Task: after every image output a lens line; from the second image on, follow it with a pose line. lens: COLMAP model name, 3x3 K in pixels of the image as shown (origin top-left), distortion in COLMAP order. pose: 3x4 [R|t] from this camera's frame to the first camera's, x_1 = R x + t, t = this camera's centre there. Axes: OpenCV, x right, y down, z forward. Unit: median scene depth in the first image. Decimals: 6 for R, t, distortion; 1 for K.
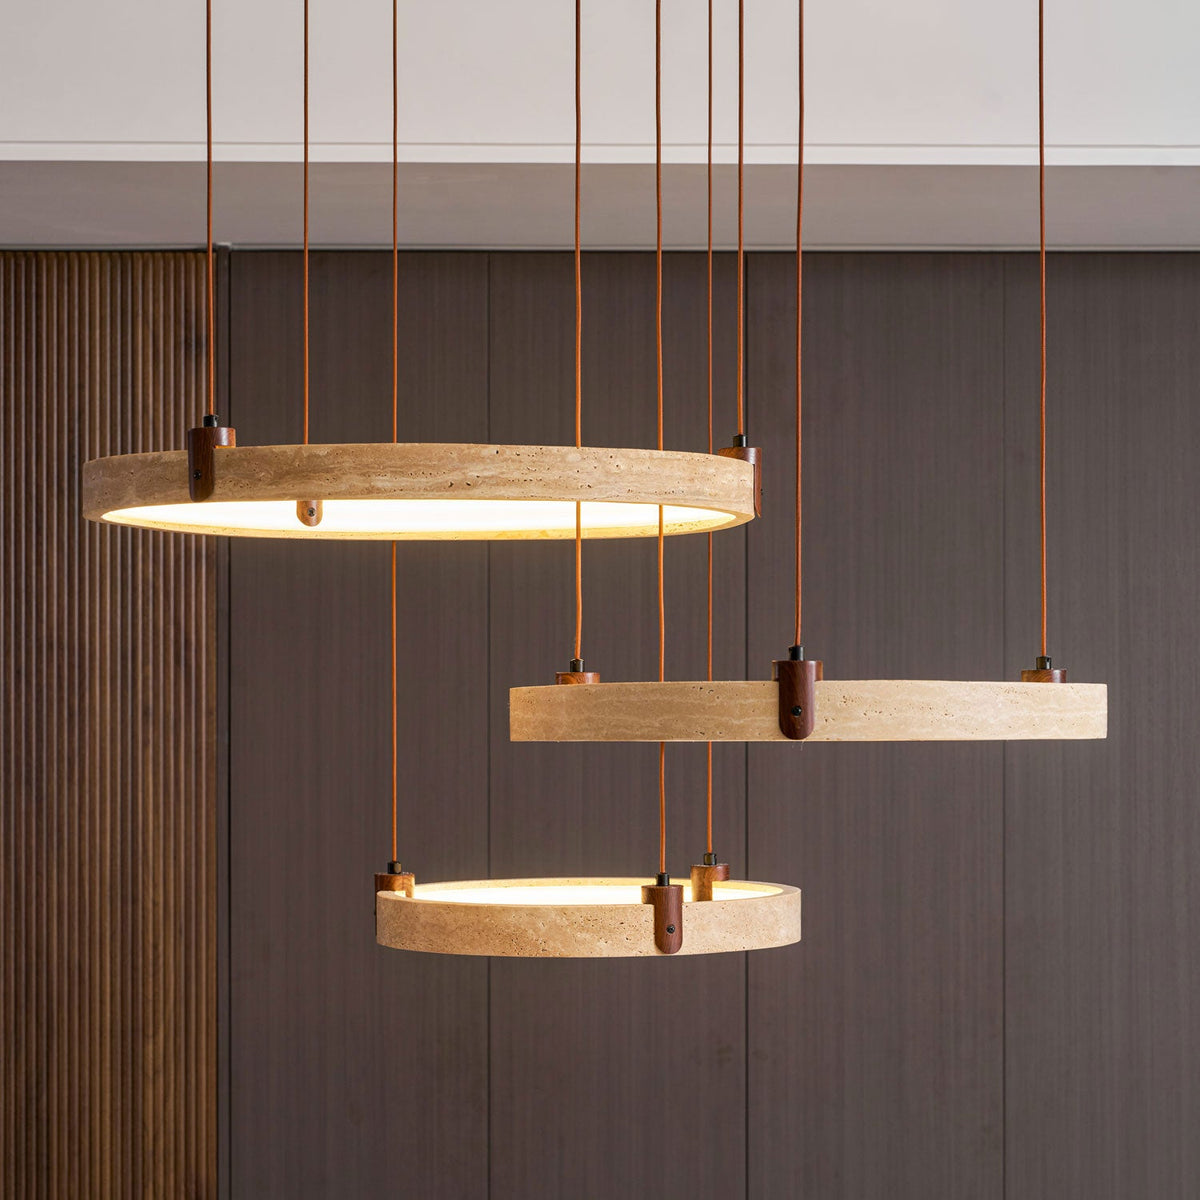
lens RADIAL K [[3571.5, 0, 601.8], [0, 3571.5, 727.3], [0, 0, 1]] dist [-0.010182, -0.228874]
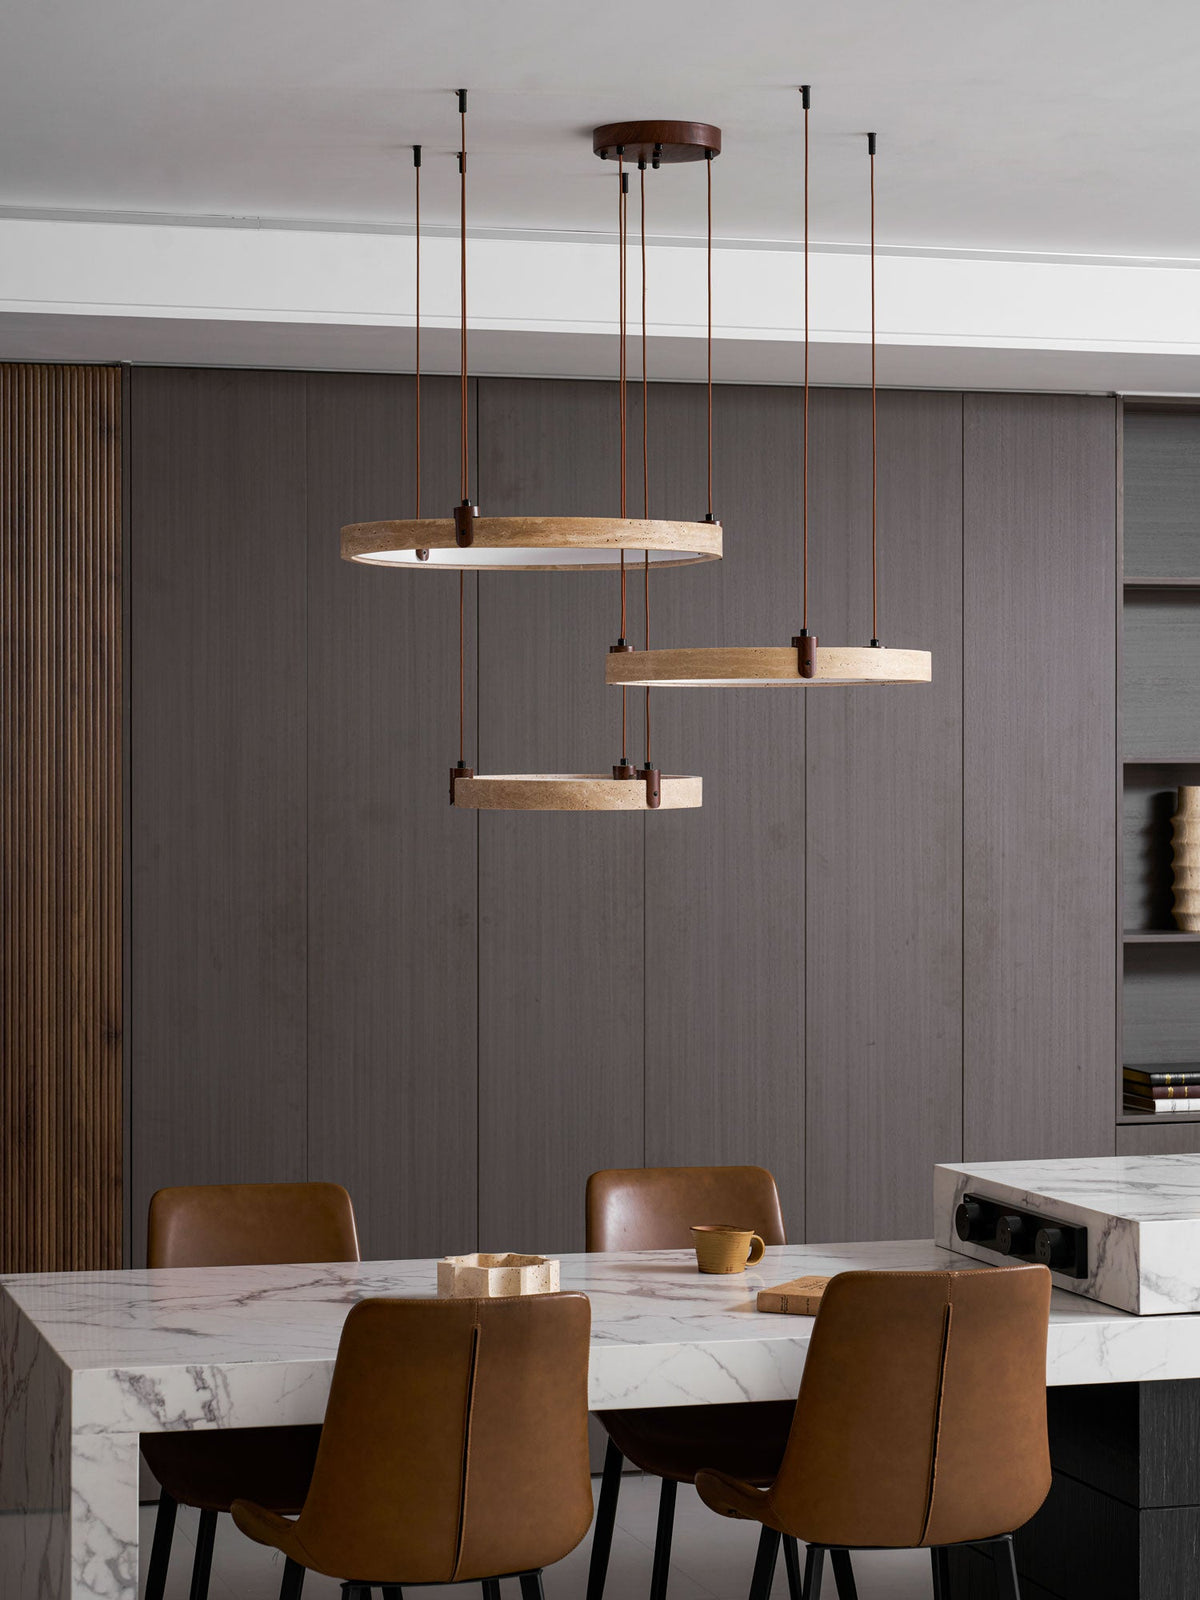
lens RADIAL K [[3596.8, 0, 600.0], [0, 3596.8, 800.0], [0, 0, 1]] dist [0.002468, -0.238758]
pose [[0.962368, -0.002997, 0.271734, -0.466462], [0.000285, 0.999950, 0.010018, 0.039991], [-0.271750, -0.009564, 0.962320, -0.663026]]
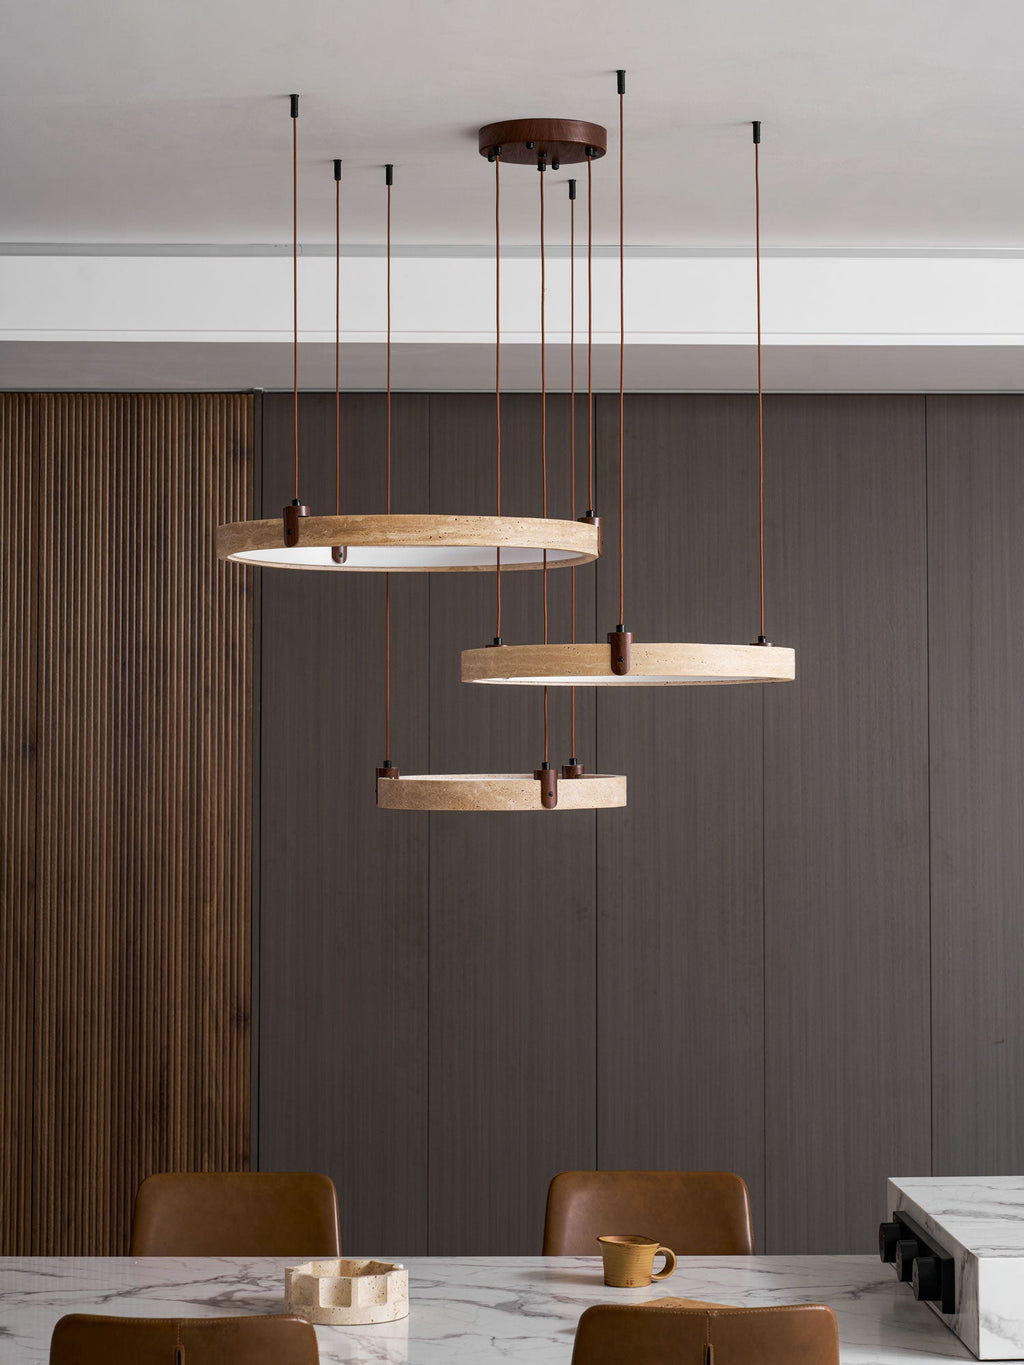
lens RADIAL K [[3018.5, 0, 511.3], [0, 3018.5, 589.7], [0, 0, 1]] dist [0.015536, -0.414001]
pose [[0.999940, 0.000320, 0.010978, -0.015256], [0.000303, 0.998393, -0.056662, 0.038697], [-0.010979, 0.056662, 0.998333, -0.450243]]
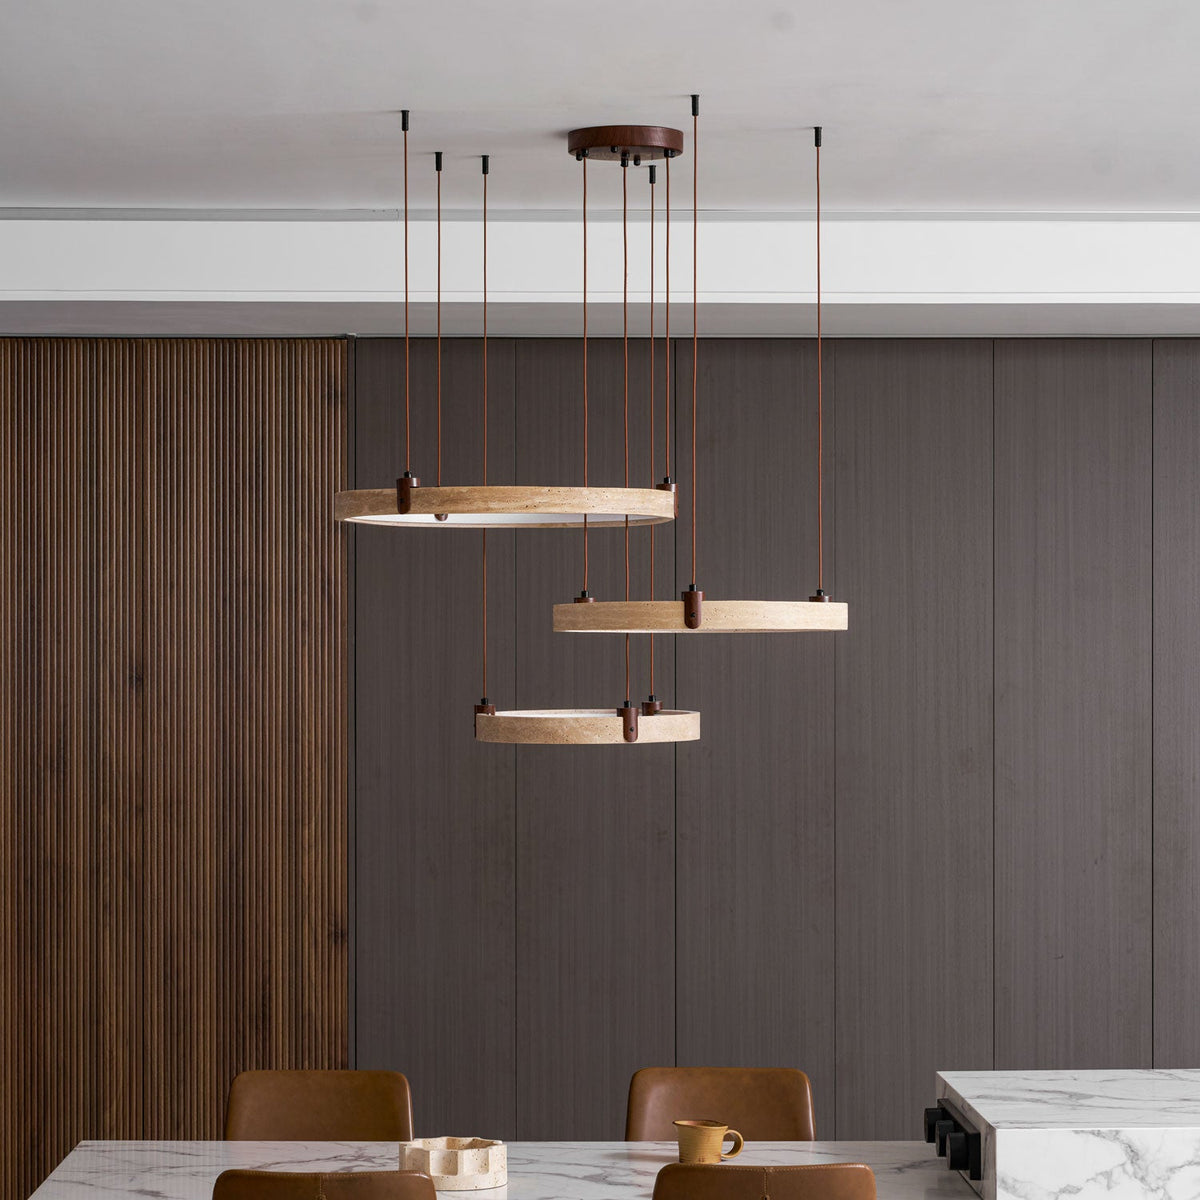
lens RADIAL K [[3559.4, 0, 539.7], [0, 3559.4, 695.9], [0, 0, 1]] dist [-0.007699, -0.029011]
pose [[0.999998, -0.000378, -0.002015, -0.025918], [0.000399, 0.999947, 0.010241, 0.017500], [0.002011, -0.010242, 0.999946, -0.900045]]
